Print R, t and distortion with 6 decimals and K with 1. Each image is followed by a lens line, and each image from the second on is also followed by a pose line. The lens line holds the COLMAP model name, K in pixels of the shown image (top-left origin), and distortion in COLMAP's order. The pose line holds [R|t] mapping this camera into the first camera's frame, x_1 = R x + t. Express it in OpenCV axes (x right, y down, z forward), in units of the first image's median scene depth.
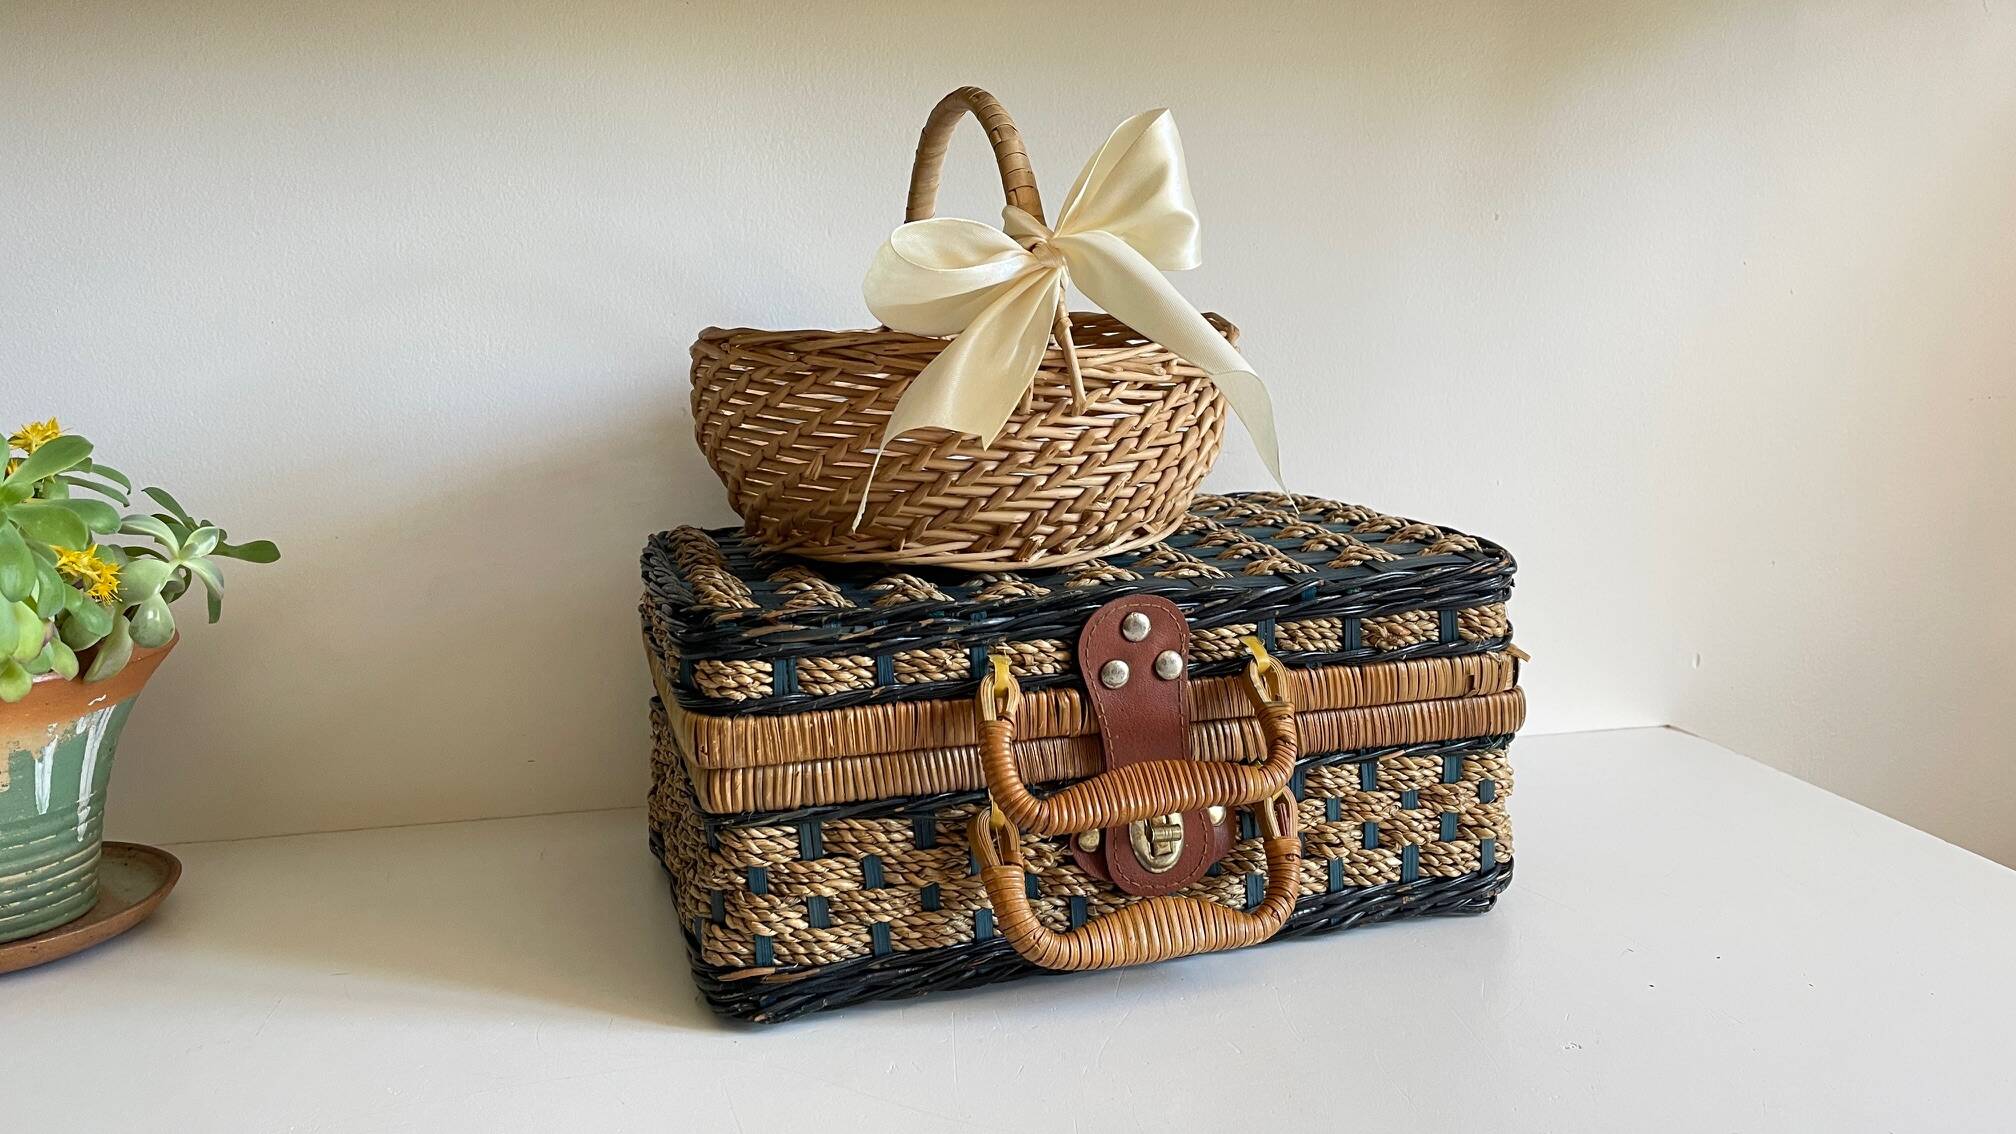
lens RADIAL K [[1527.1, 0, 1019.8], [0, 1527.1, 555.1], [0, 0, 1]] dist [0.148269, -0.269621]
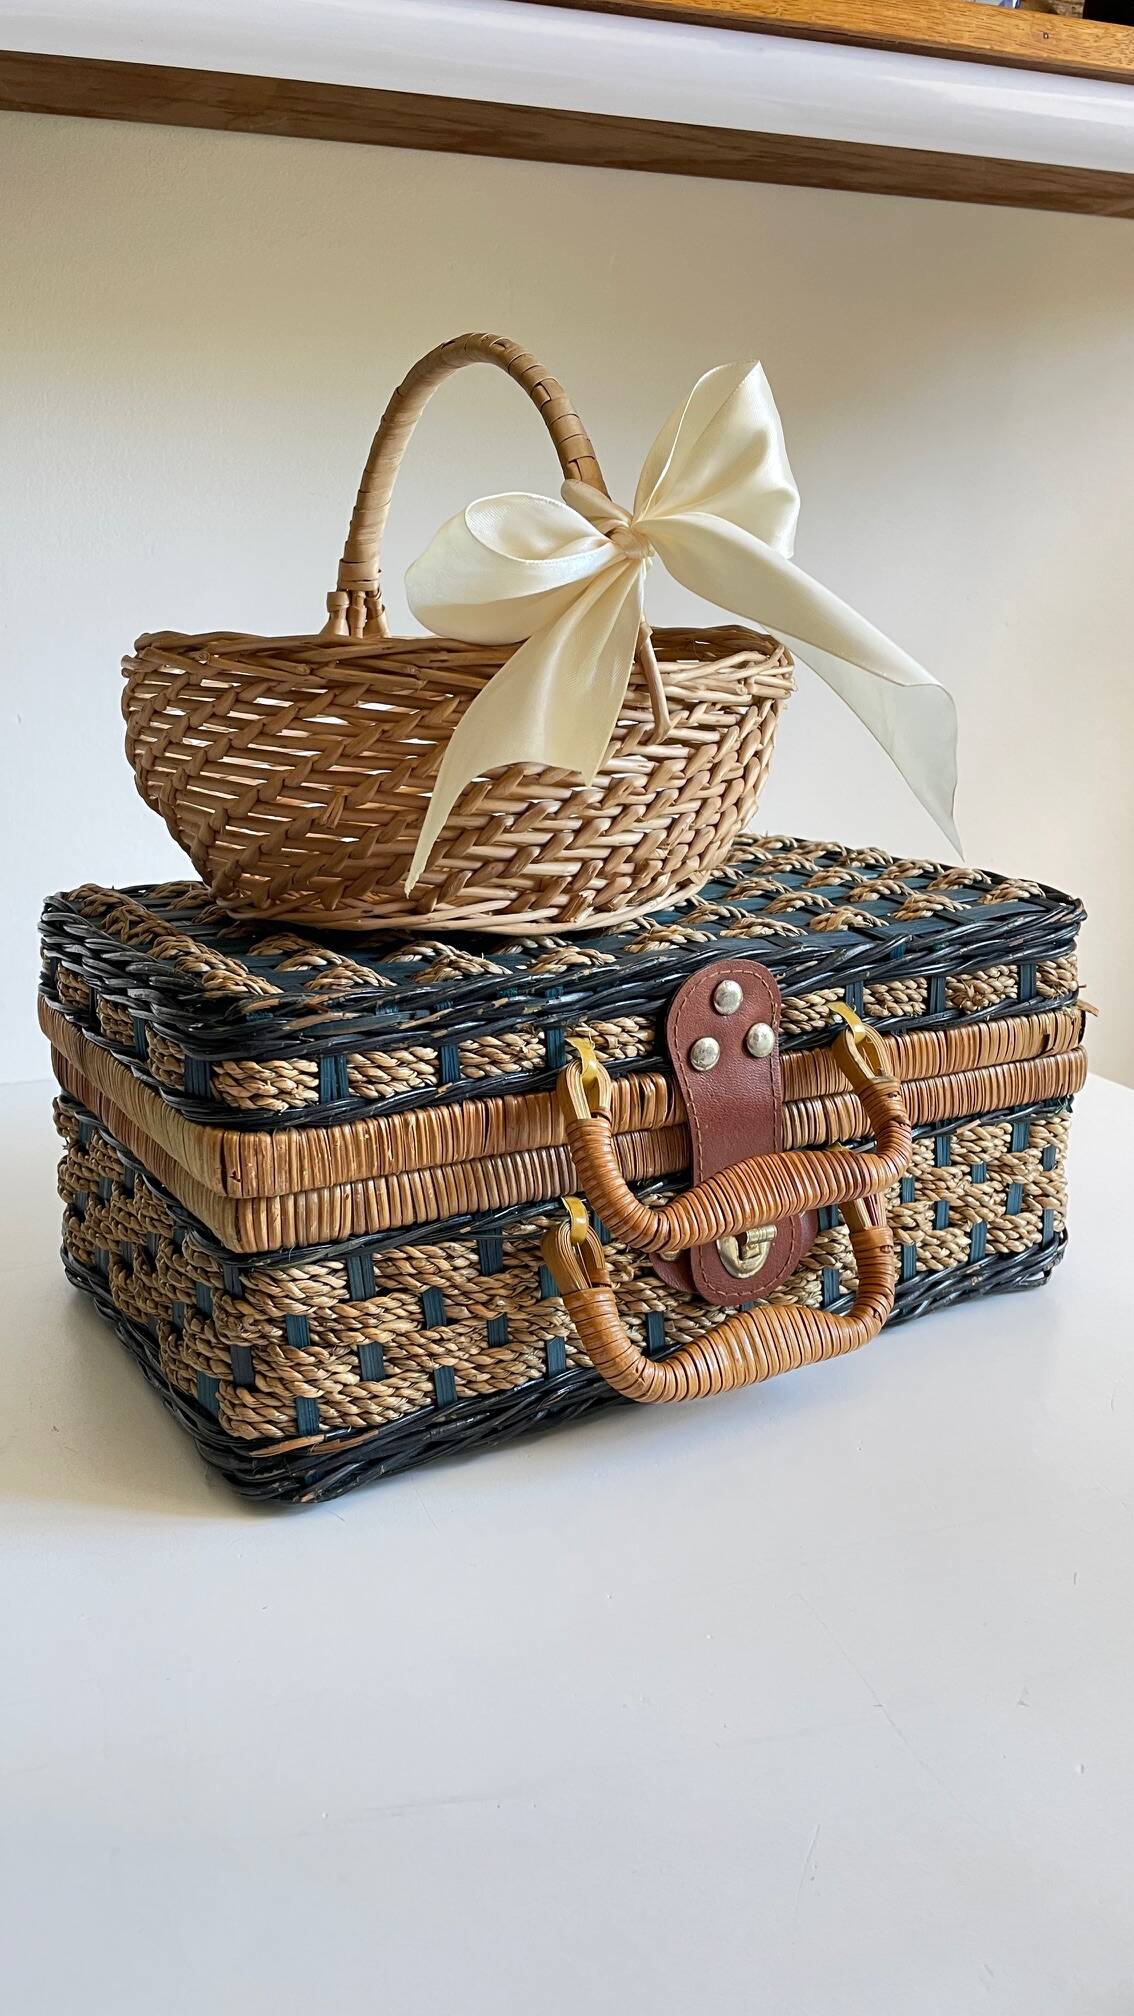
lens RADIAL K [[1527.1, 0, 579.8], [0, 1527.1, 998.9], [0, 0, 1]] dist [0.148269, -0.269621]
pose [[0.975010, -0.035227, 0.219352, -0.193438], [0.020033, 0.997267, 0.071115, -0.014488], [-0.221258, -0.064944, 0.973051, 0.195552]]
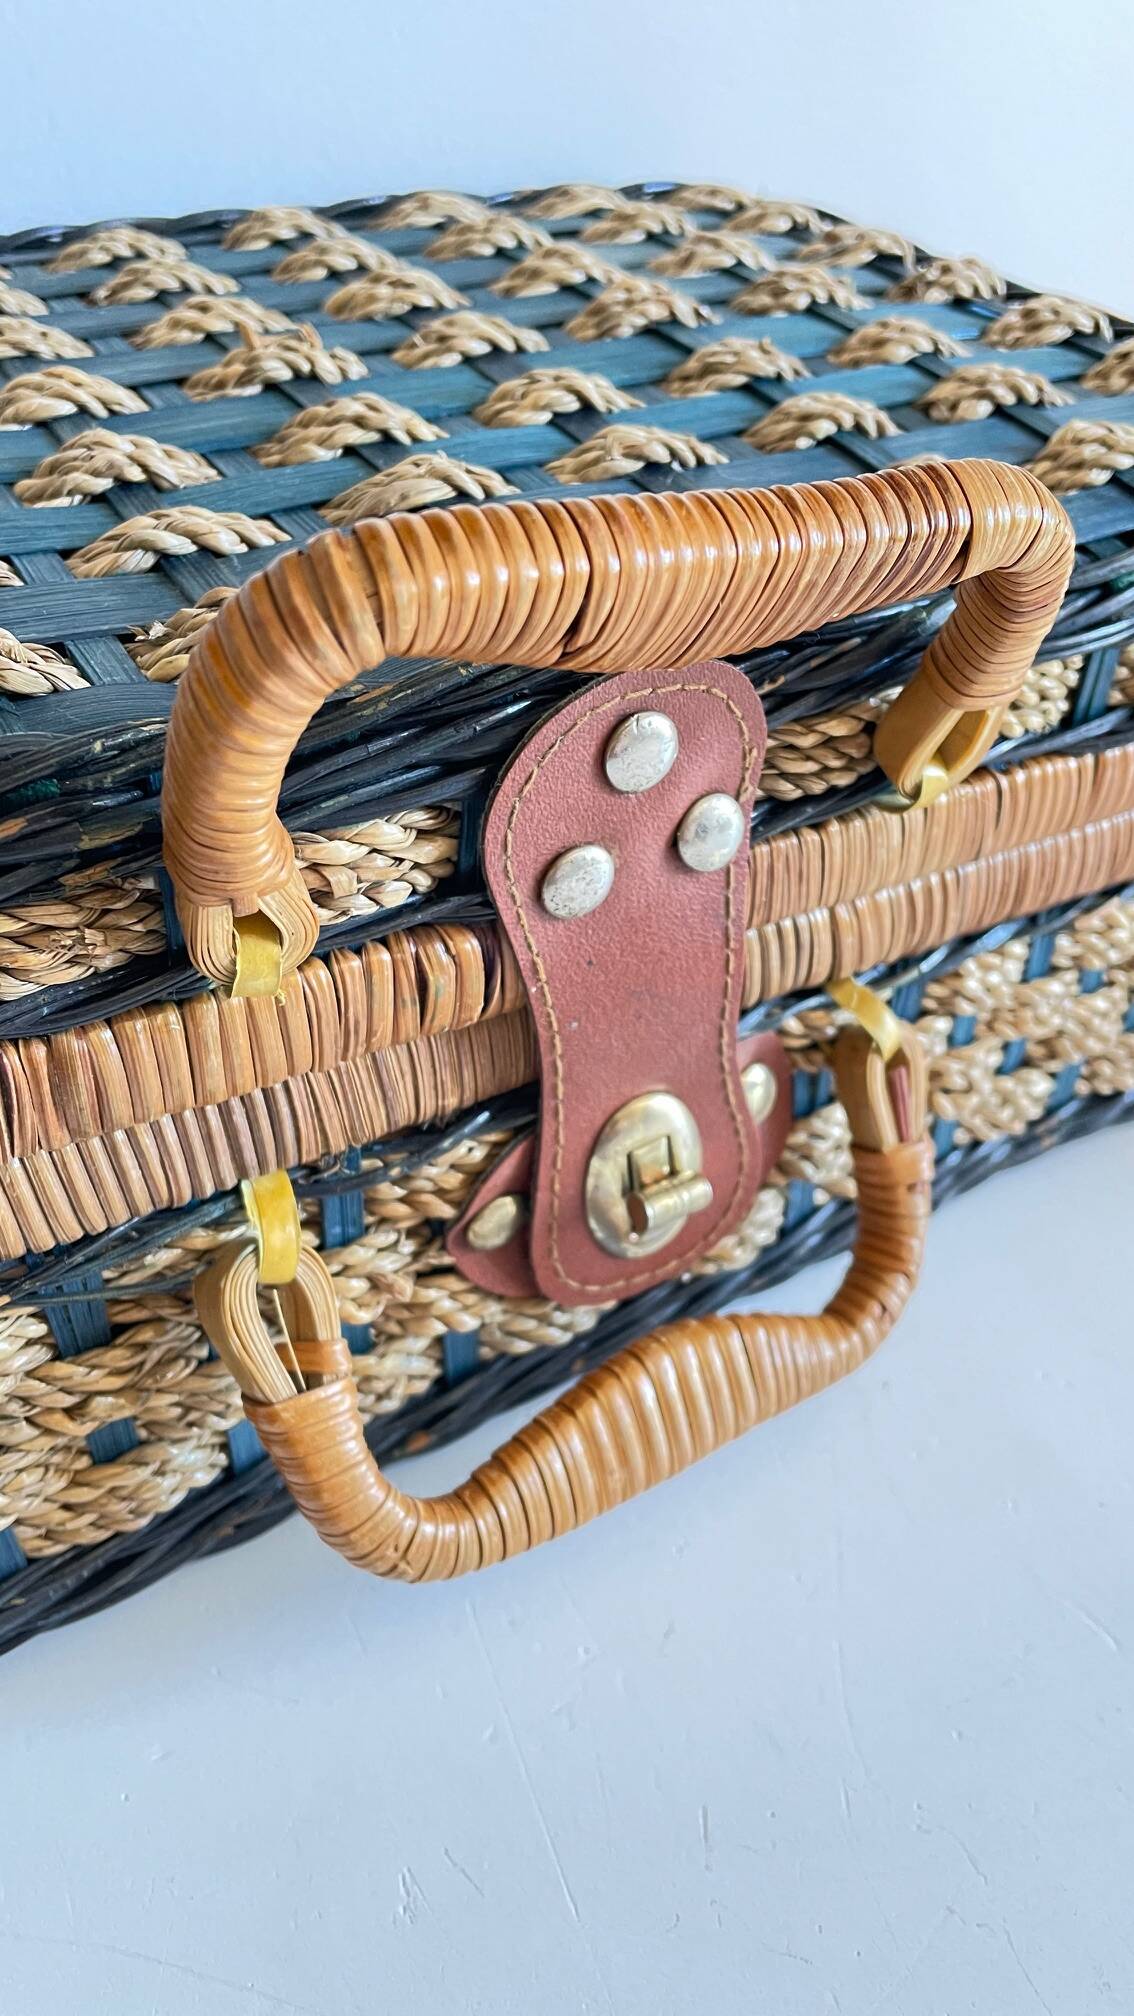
lens RADIAL K [[1555.5, 0, 579.2], [0, 1555.5, 1010.8], [0, 0, 1]] dist [0.138877, -0.292348]
pose [[0.968638, -0.089710, 0.231715, -0.025971], [-0.031920, 0.879896, 0.474094, -0.071717], [-0.246416, -0.466622, 0.849437, 0.683473]]
